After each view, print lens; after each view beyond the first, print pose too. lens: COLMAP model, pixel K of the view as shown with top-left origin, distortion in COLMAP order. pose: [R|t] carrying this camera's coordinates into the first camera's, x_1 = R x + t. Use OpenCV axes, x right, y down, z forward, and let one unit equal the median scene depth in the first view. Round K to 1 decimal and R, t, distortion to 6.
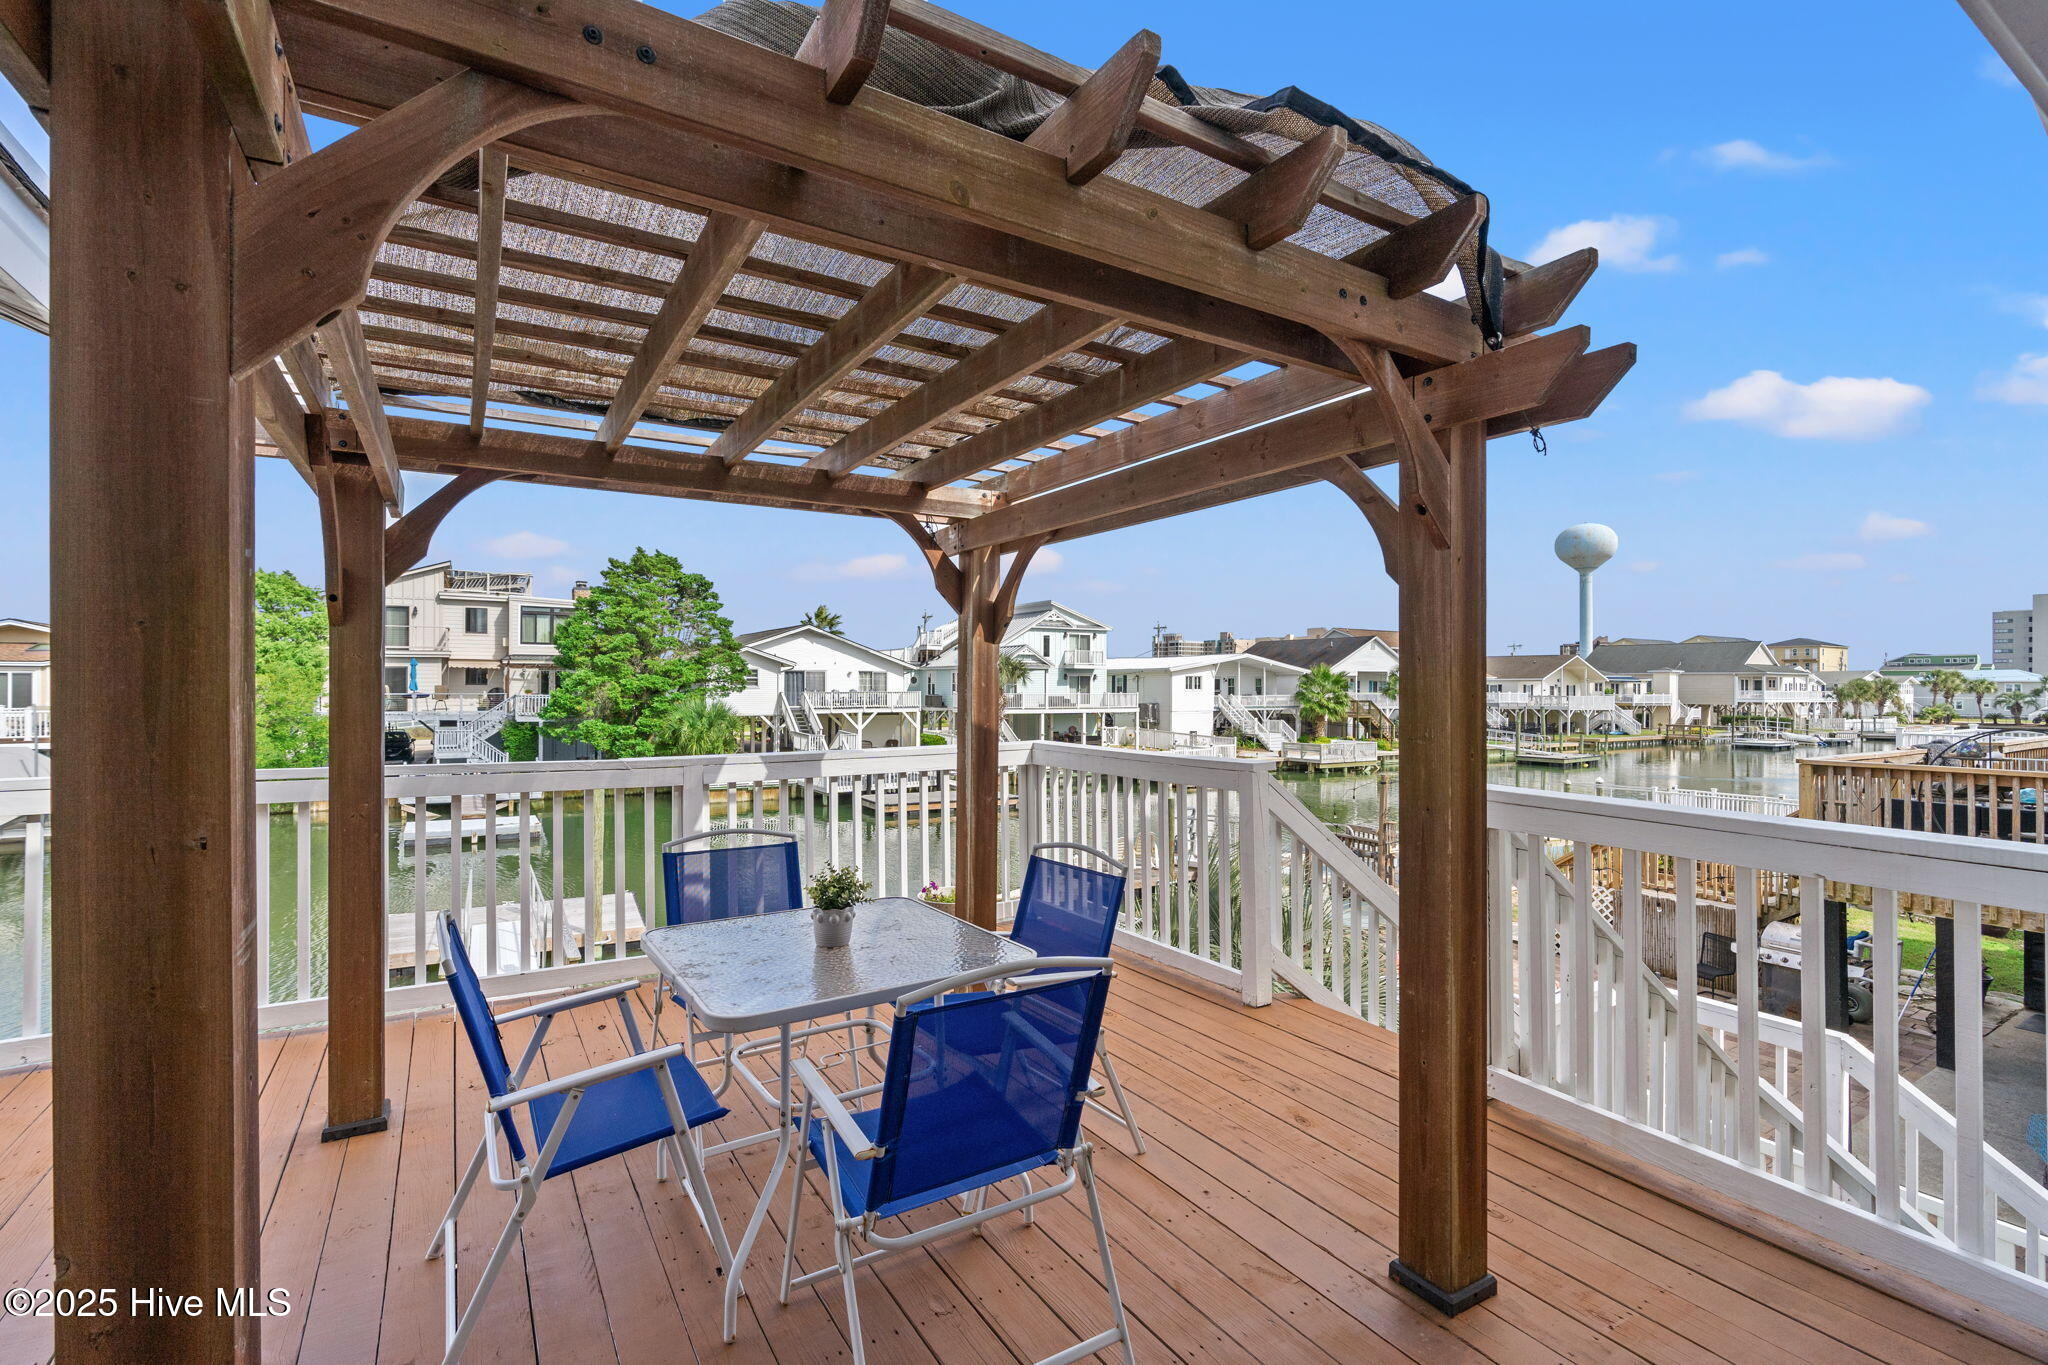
lens RADIAL K [[929.0, 0, 1020.1], [0, 929.0, 683.0], [0, 0, 1]] dist [-0.002869, -0.000438]
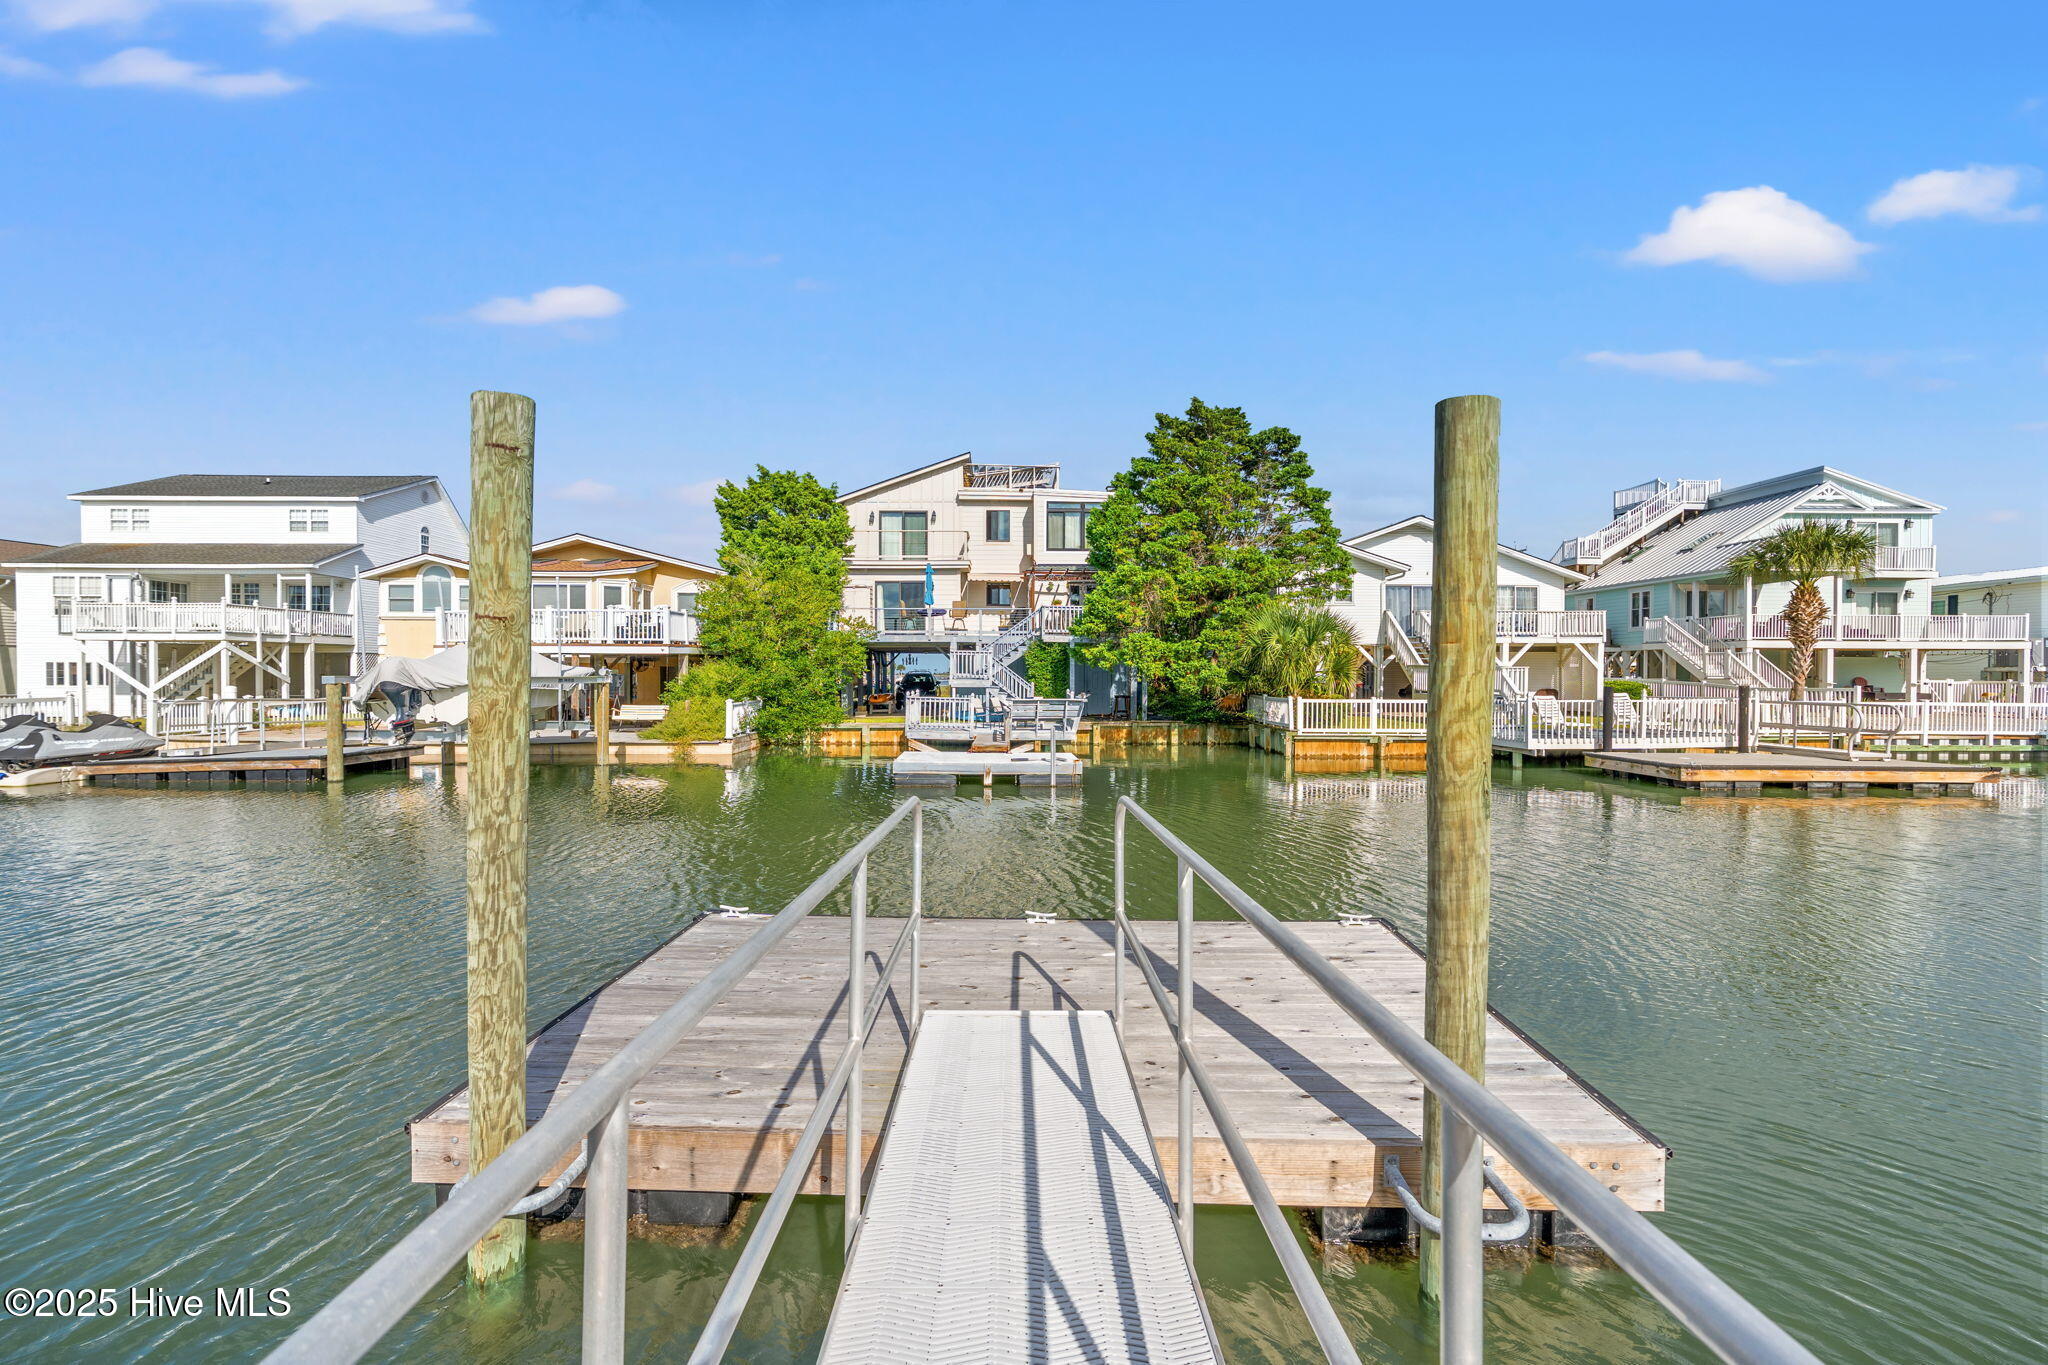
lens RADIAL K [[929.0, 0, 1032.3], [0, 929.0, 676.7], [0, 0, 1]] dist [-0.002869, -0.000438]
pose [[0.876912, -0.002807, -0.480643, -0.184886], [0.001561, 0.999994, -0.002993, 0.070092], [0.480649, 0.001874, 0.876911, 0.328908]]
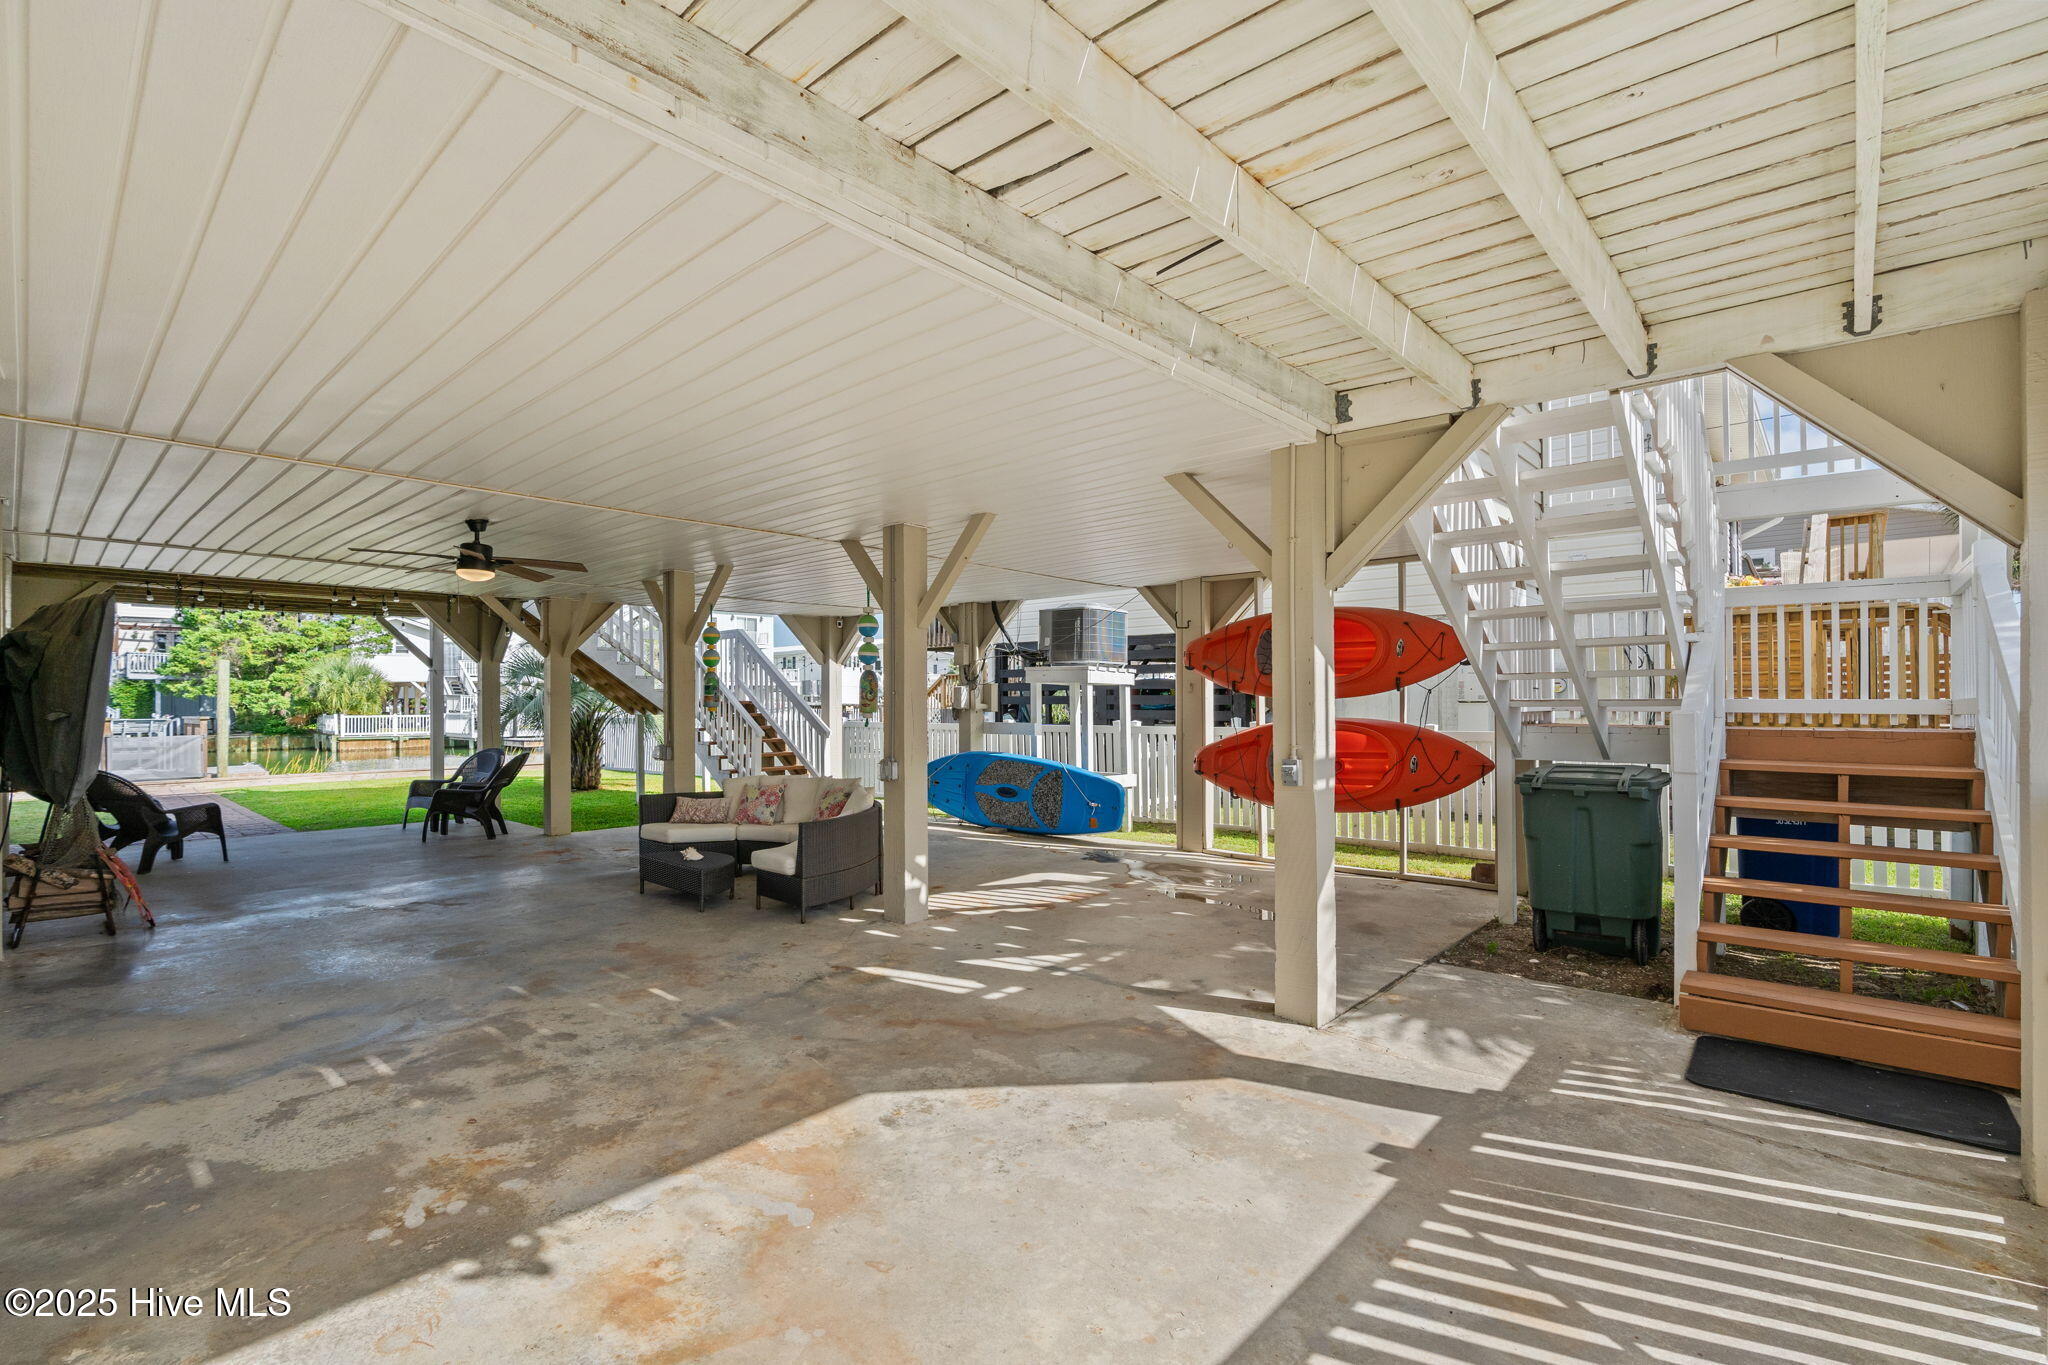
lens RADIAL K [[929.0, 0, 1034.2], [0, 929.0, 690.5], [0, 0, 1]] dist [-0.002869, -0.000438]
pose [[0.956882, -0.007005, 0.290393, 0.105327], [0.008315, 0.999960, -0.003277, 0.064510], [-0.290359, 0.005550, 0.956902, -0.244786]]
